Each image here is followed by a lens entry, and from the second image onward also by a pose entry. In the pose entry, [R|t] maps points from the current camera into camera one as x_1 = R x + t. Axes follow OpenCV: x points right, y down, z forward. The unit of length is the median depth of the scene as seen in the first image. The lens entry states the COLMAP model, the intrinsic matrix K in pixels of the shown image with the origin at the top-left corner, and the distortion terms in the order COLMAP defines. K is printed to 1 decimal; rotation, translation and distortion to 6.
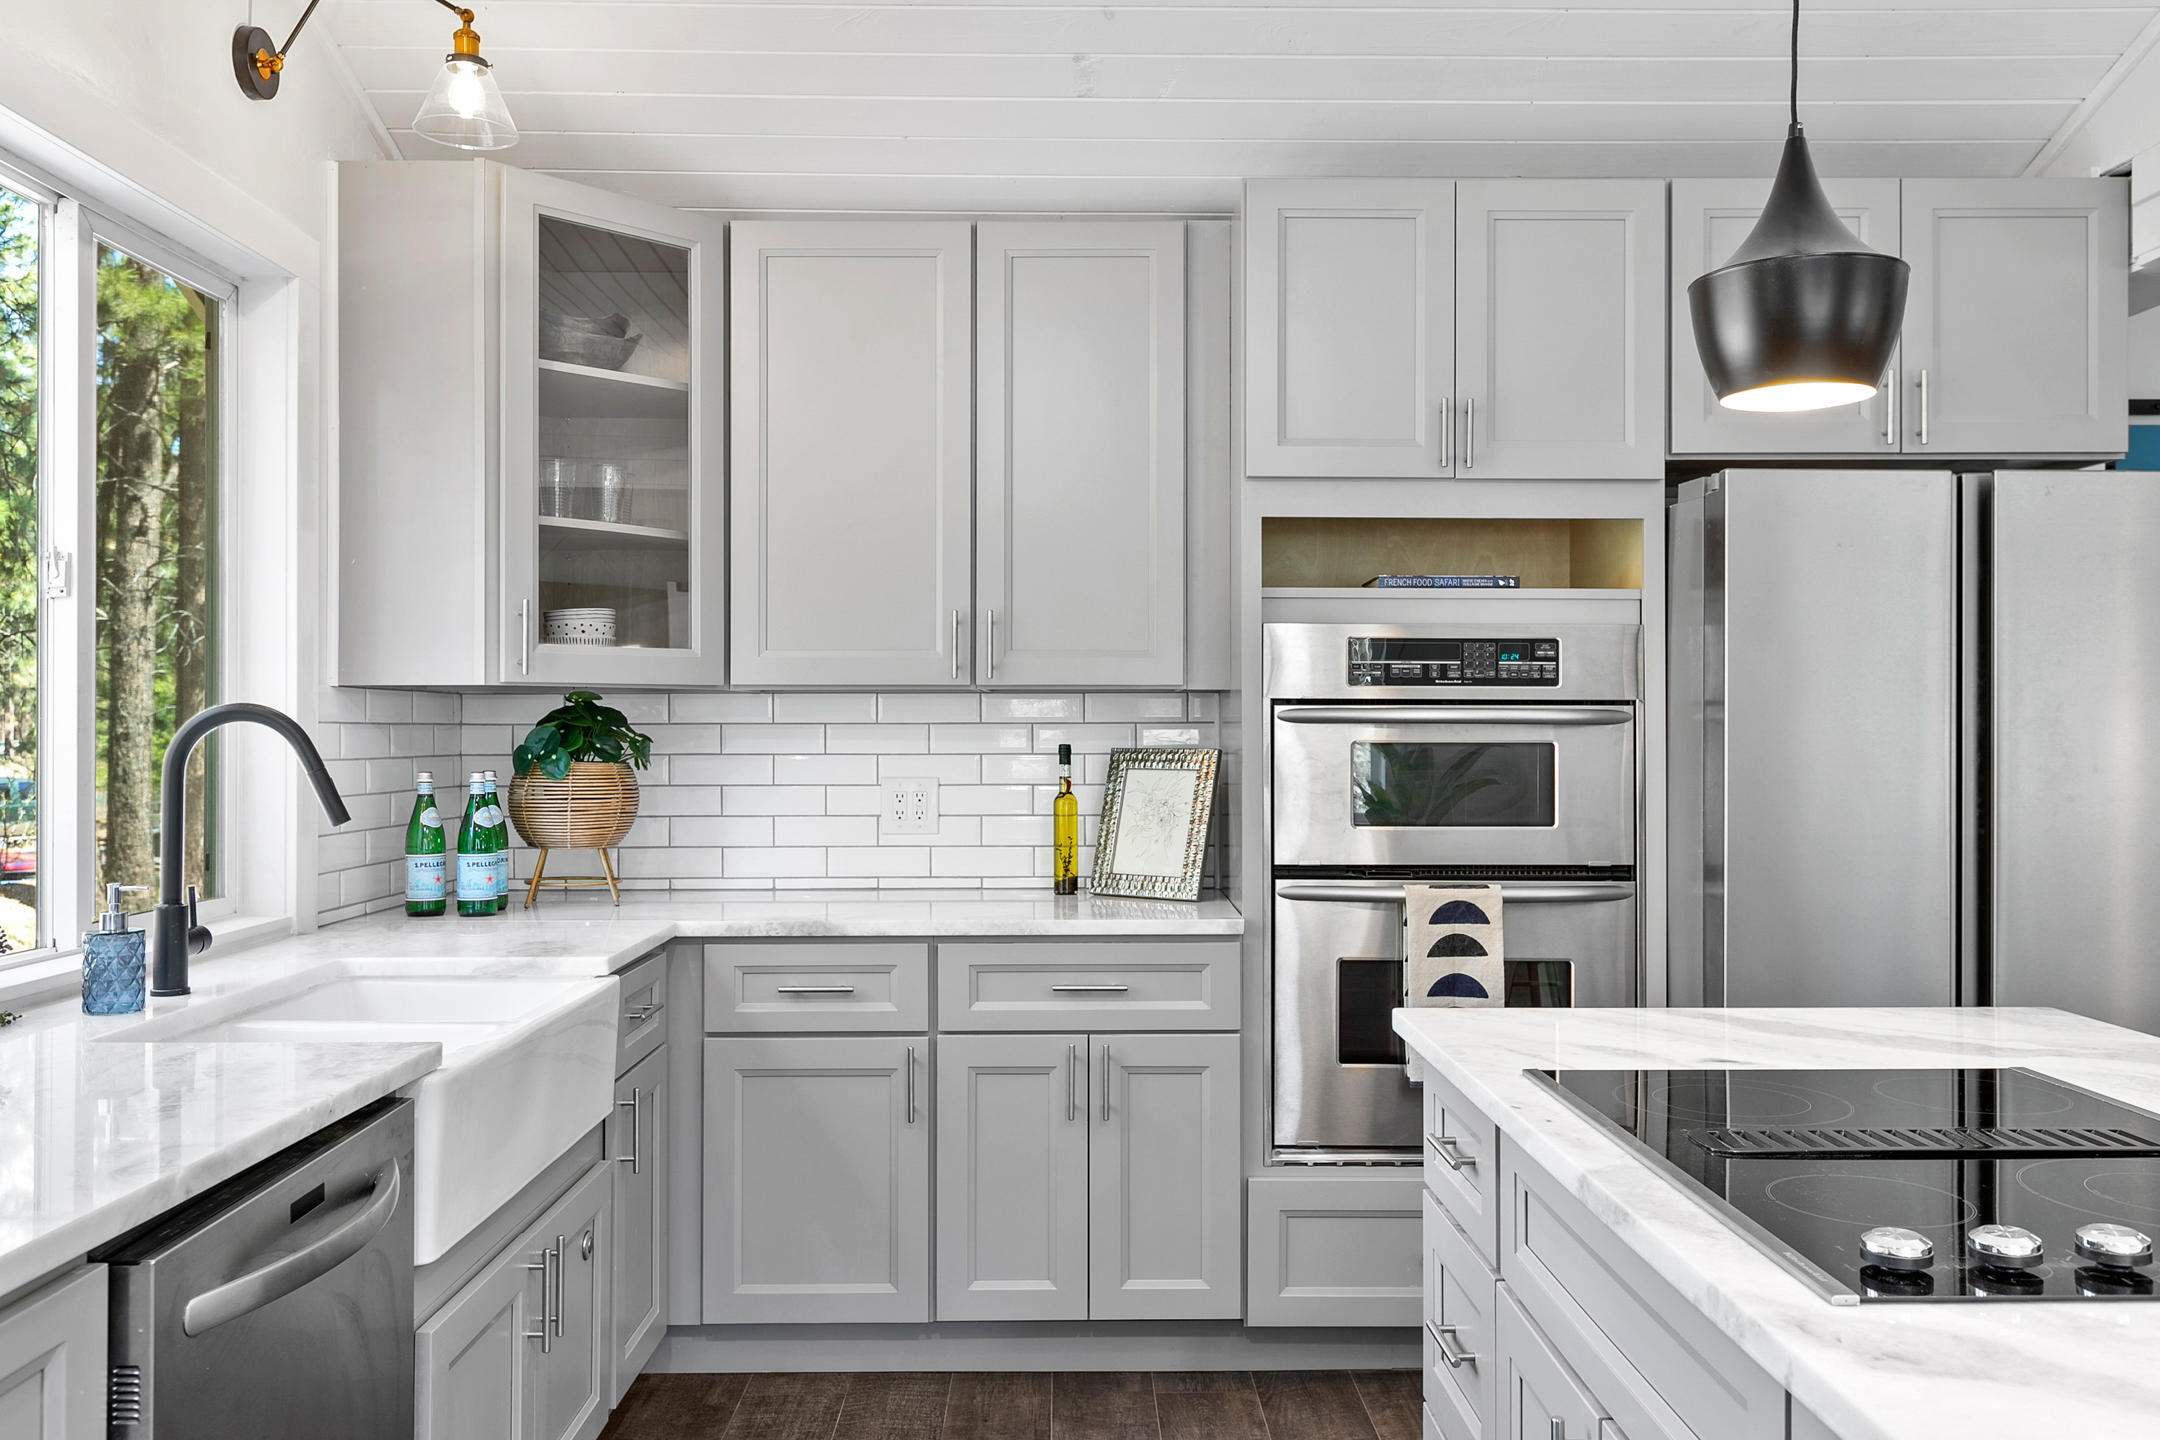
lens RADIAL K [[1691.5, 0, 1072.2], [0, 1691.5, 719.4], [0, 0, 1]] dist [0.012236, -0.006081]
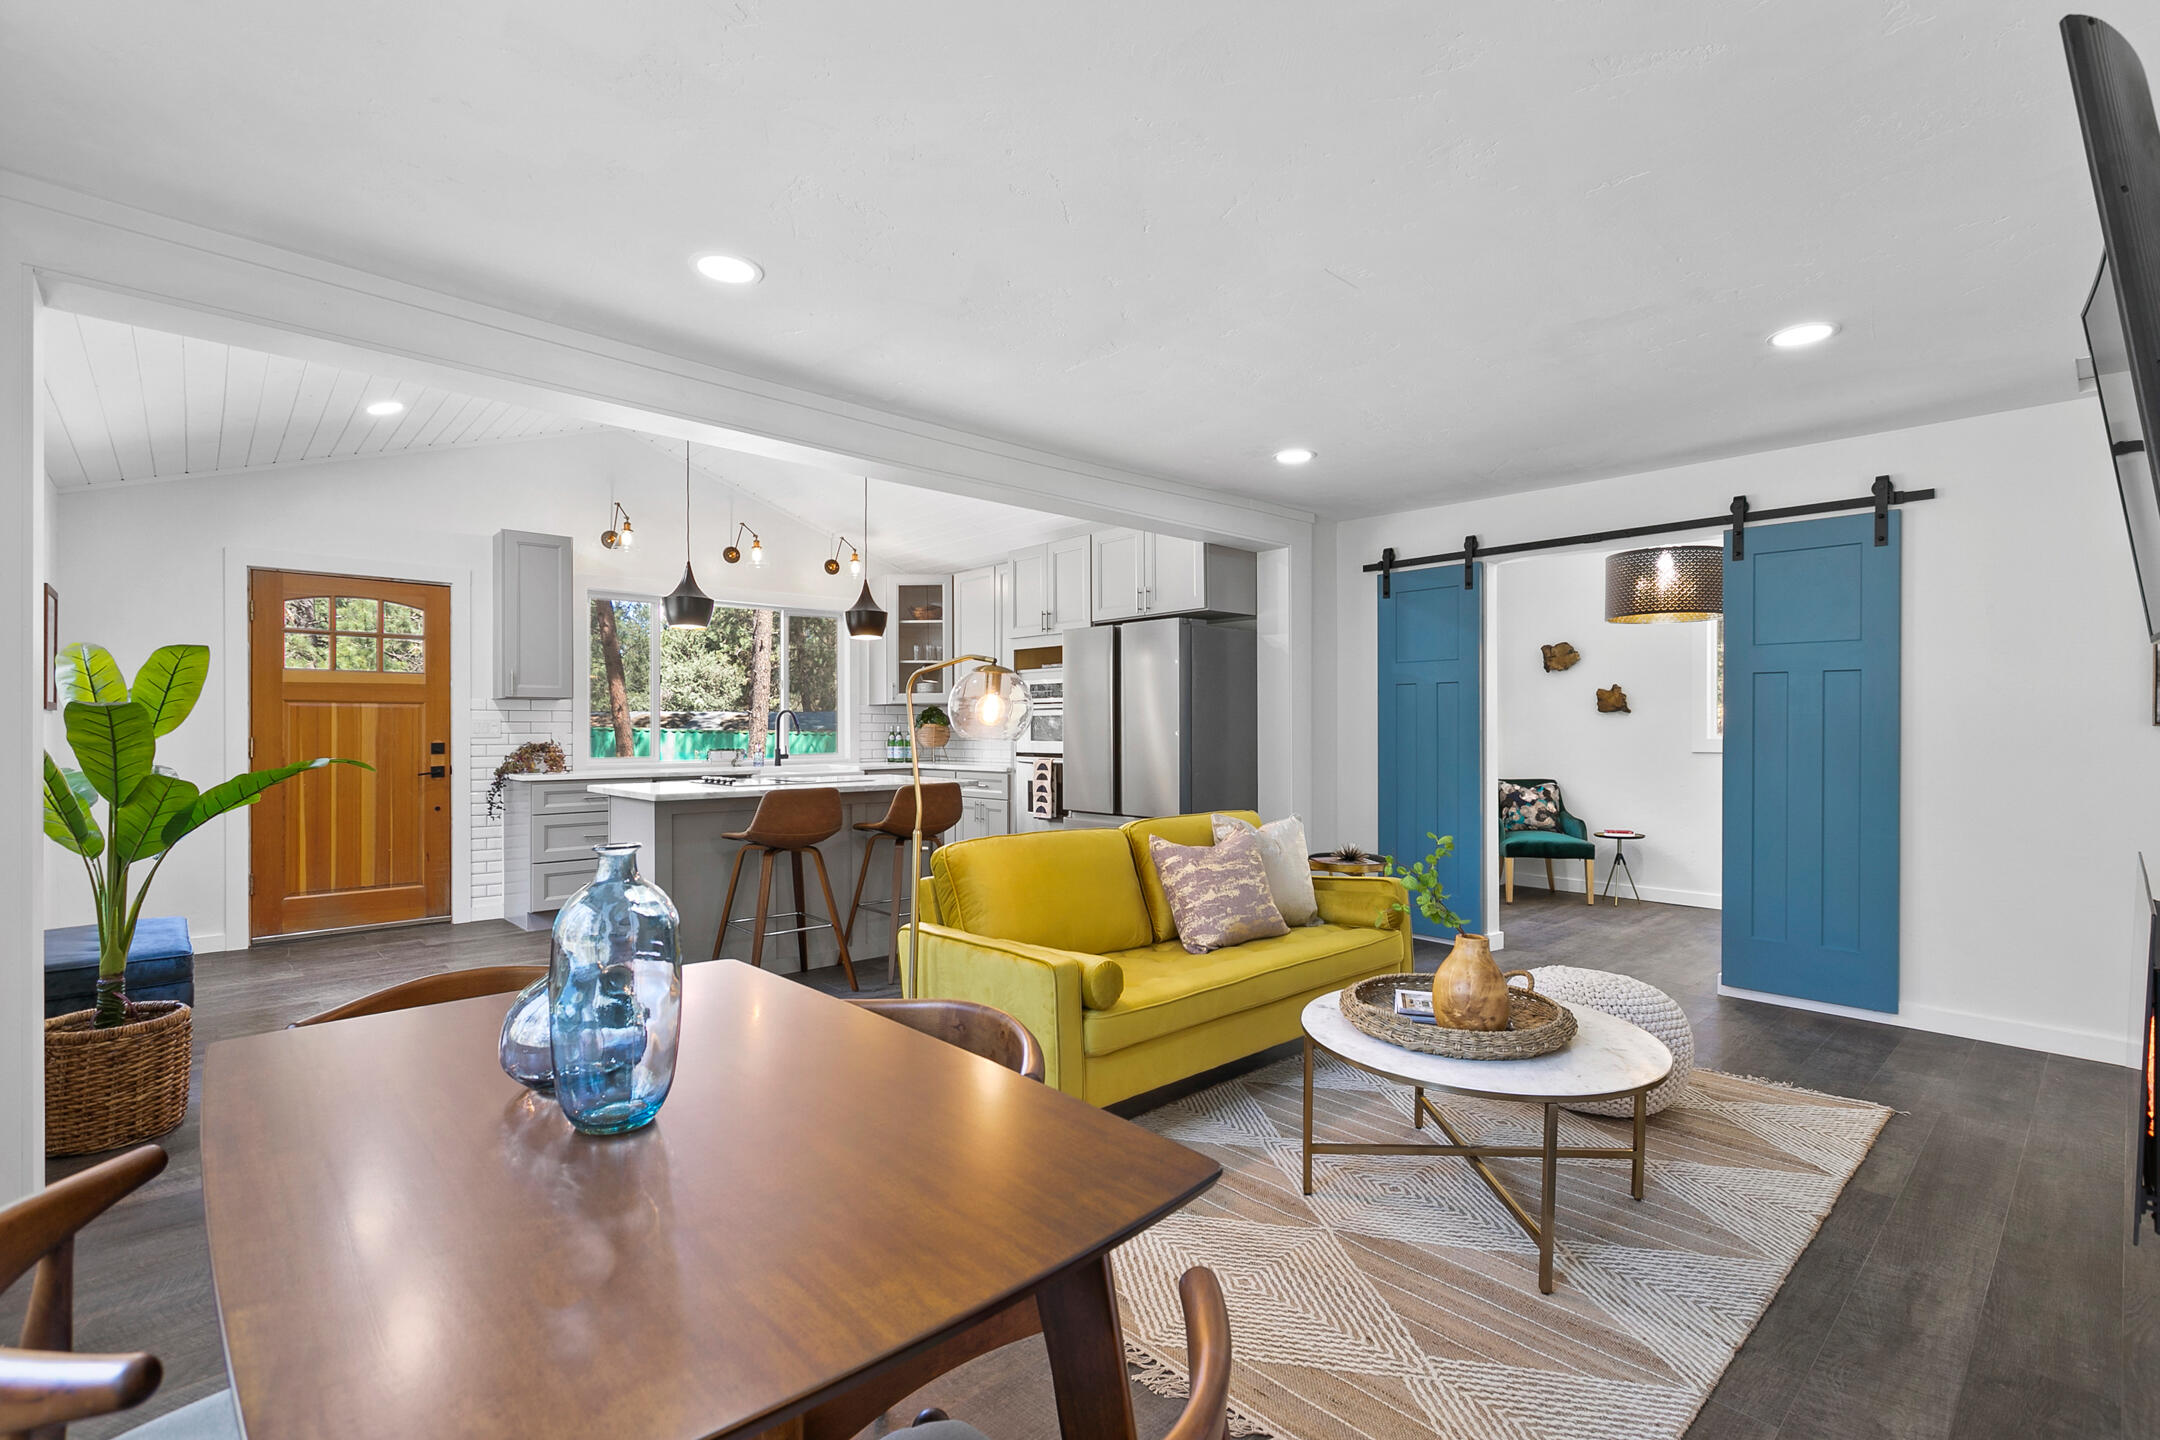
lens RADIAL K [[973.3, 0, 1063.3], [0, 973.3, 718.3], [0, 0, 1]] dist [-0.000531, 0.000795]
pose [[0.661974, -0.009888, -0.749462, 1.644153], [0.006654, 0.999951, -0.007316, 0.032915], [0.749498, -0.000144, 0.662007, -0.221482]]
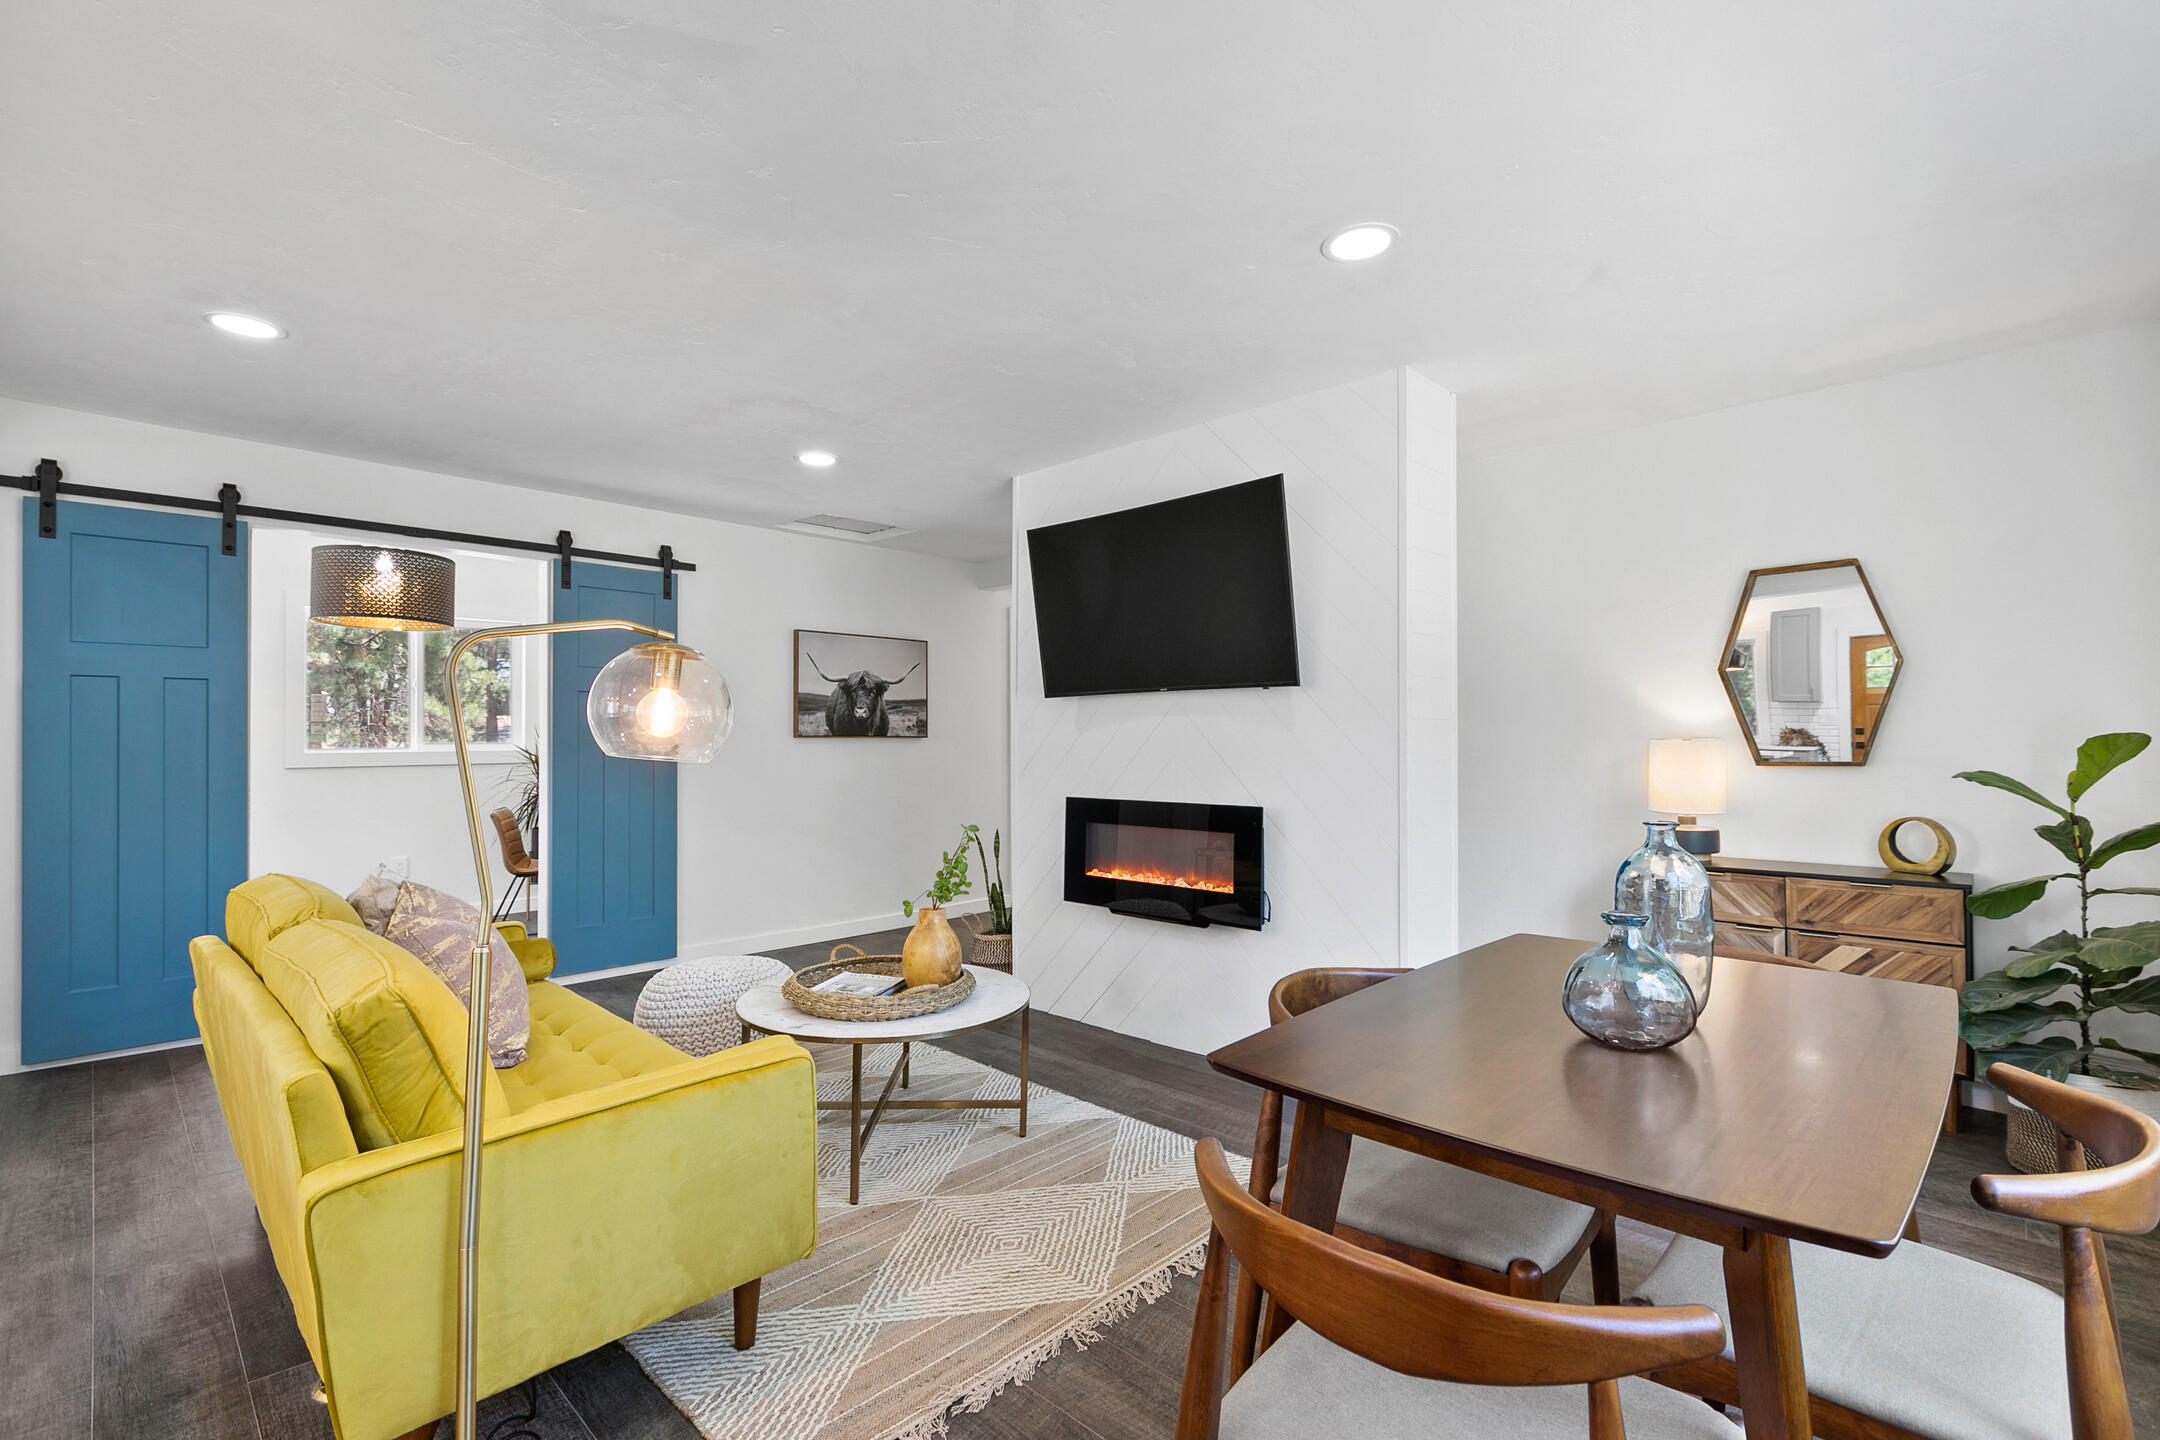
lens RADIAL K [[973.3, 0, 1095.4], [0, 973.3, 723.5], [0, 0, 1]] dist [-0.000531, 0.000795]
pose [[0.703608, 0.003063, 0.710581, 0.822870], [0.003148, 0.999967, -0.007427, 0.030801], [-0.710581, 0.007462, 0.703576, -0.247254]]
